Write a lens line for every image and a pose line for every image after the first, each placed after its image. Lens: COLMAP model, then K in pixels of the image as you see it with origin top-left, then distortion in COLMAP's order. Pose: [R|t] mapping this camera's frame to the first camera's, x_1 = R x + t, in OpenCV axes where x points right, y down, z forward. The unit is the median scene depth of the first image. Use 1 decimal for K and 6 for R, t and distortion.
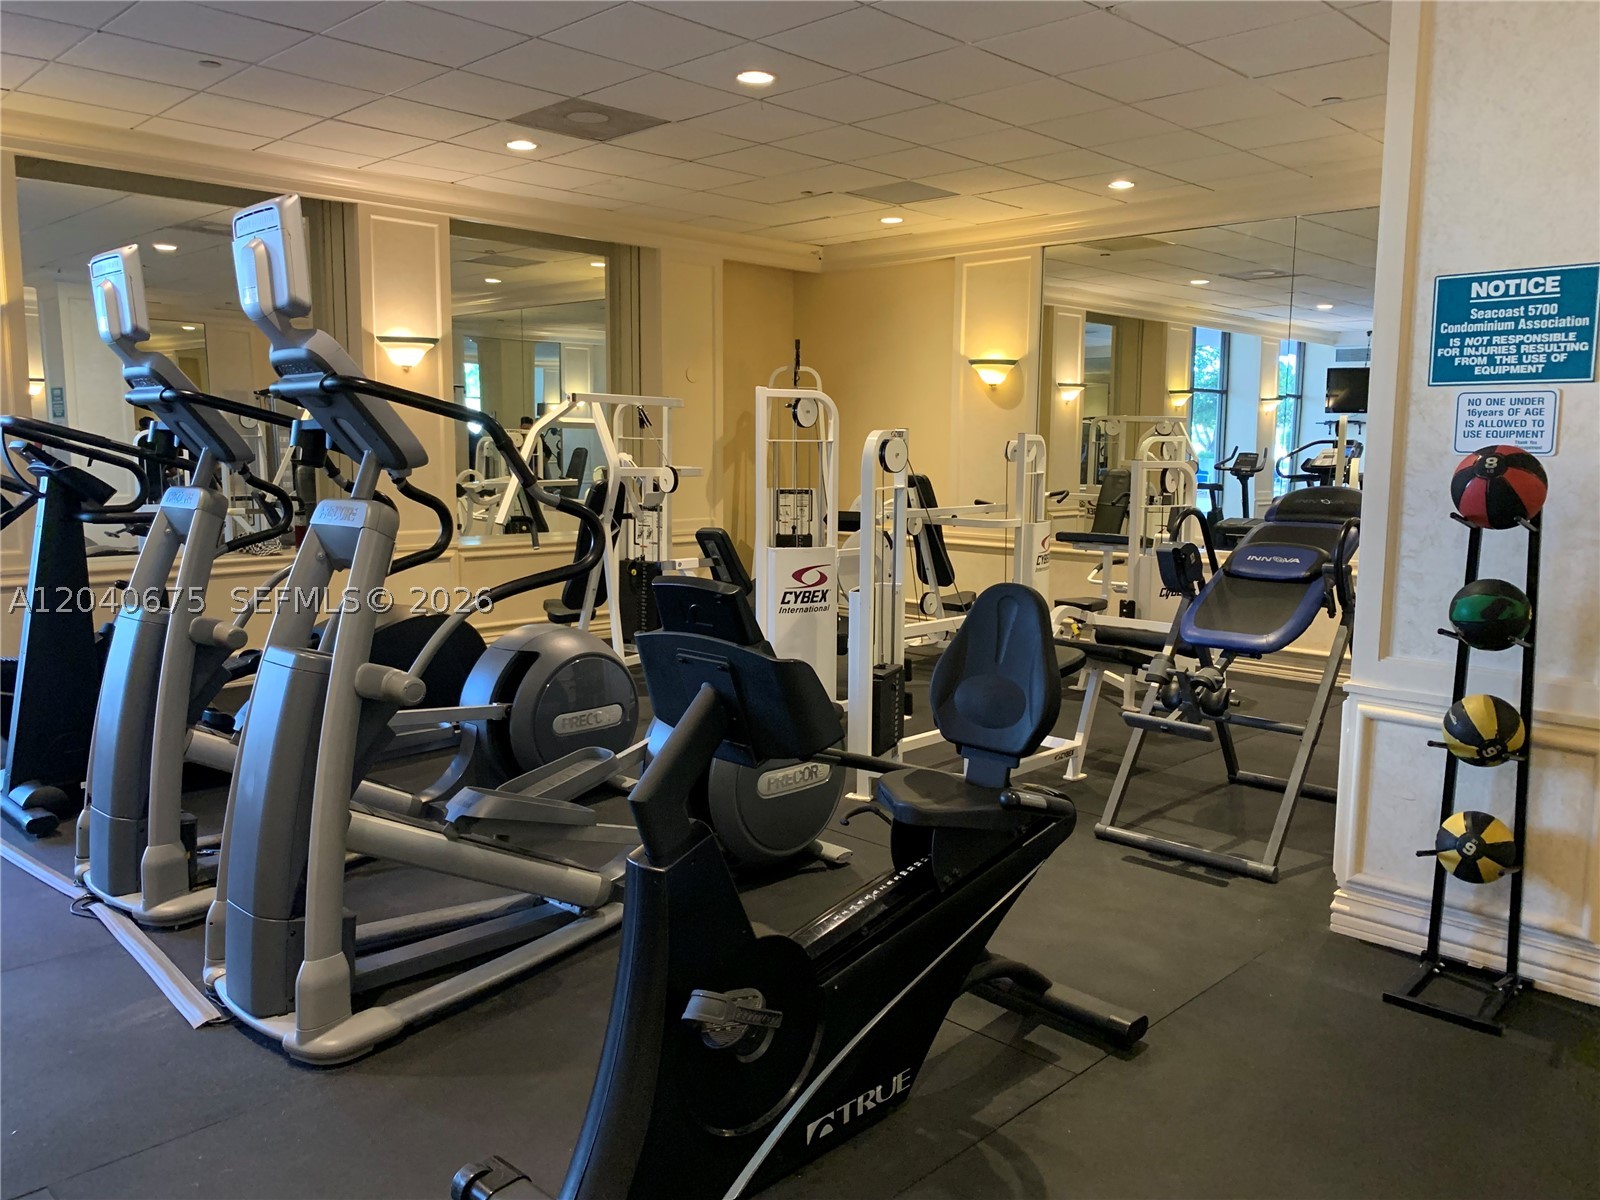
lens RADIAL K [[1229.0, 0, 804.3], [0, 1229.0, 594.5], [0, 0, 1]] dist [0.021276, -0.028262]
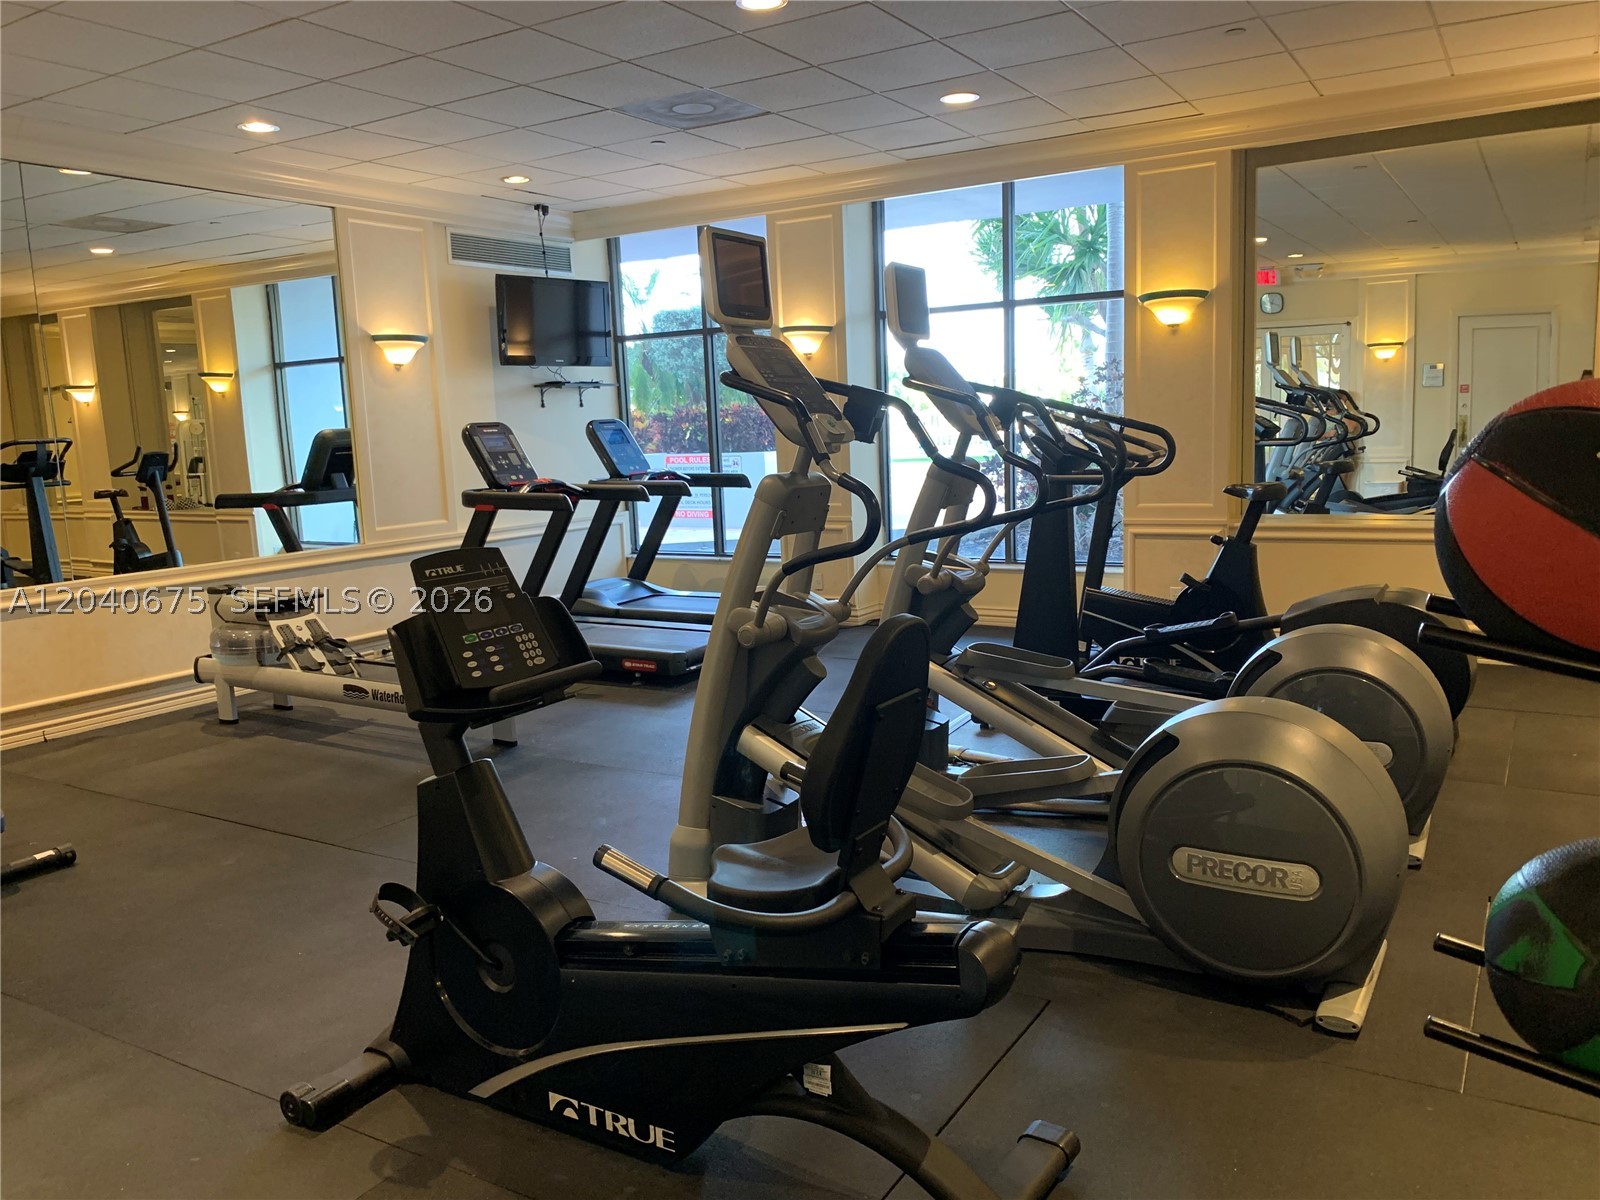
lens RADIAL K [[1229.0, 0, 804.5], [0, 1229.0, 601.8], [0, 0, 1]] dist [0.021276, -0.028262]
pose [[0.231194, 0.134605, -0.963551, 0.940620], [-0.084950, 0.989393, 0.117832, -0.110173], [0.969192, 0.054612, 0.240176, 0.884565]]
